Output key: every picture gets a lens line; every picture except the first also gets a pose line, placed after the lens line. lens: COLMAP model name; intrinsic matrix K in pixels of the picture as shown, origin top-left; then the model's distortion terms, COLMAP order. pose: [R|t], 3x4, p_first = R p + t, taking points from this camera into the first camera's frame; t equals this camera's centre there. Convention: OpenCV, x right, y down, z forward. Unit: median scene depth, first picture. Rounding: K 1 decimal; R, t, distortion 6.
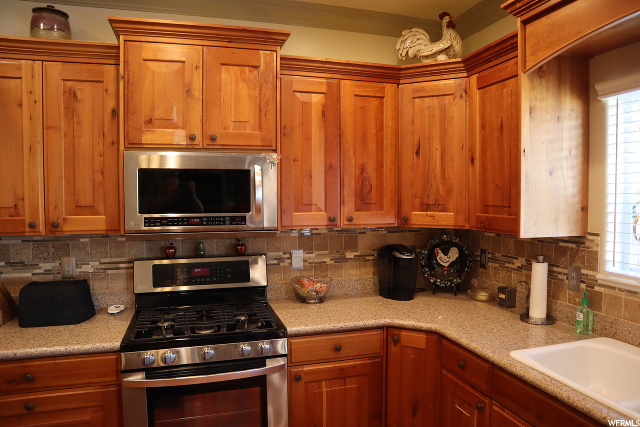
lens RADIAL K [[441.3, 0, 319.9], [0, 441.3, 211.8], [0, 0, 1]] dist [-0.115287, 0.065915]
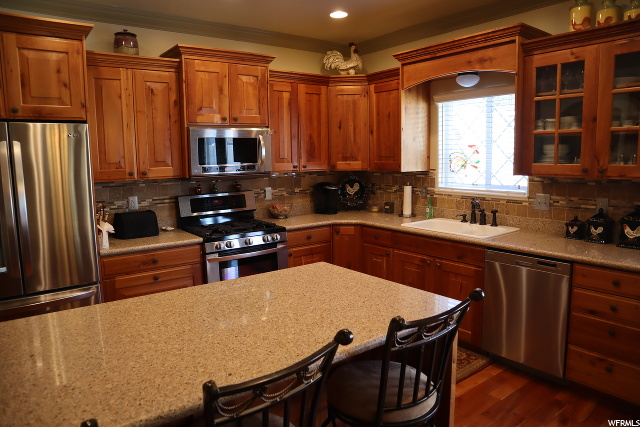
lens RADIAL K [[441.3, 0, 319.3], [0, 441.3, 211.3], [0, 0, 1]] dist [-0.115287, 0.065915]
pose [[0.937647, -0.057796, 0.342751, -0.538209], [0.028708, 0.995587, 0.089343, 0.043297], [-0.346402, -0.073932, 0.935168, -0.710307]]
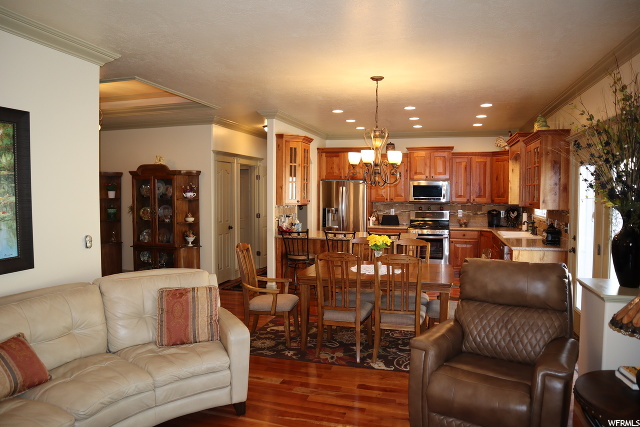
lens RADIAL K [[441.3, 0, 322.7], [0, 441.3, 210.6], [0, 0, 1]] dist [-0.115287, 0.065915]
pose [[0.845915, 0.028832, -0.532539, 0.953481], [-0.026345, 0.999578, 0.012269, 0.096559], [0.532667, 0.003651, 0.846317, -2.631558]]
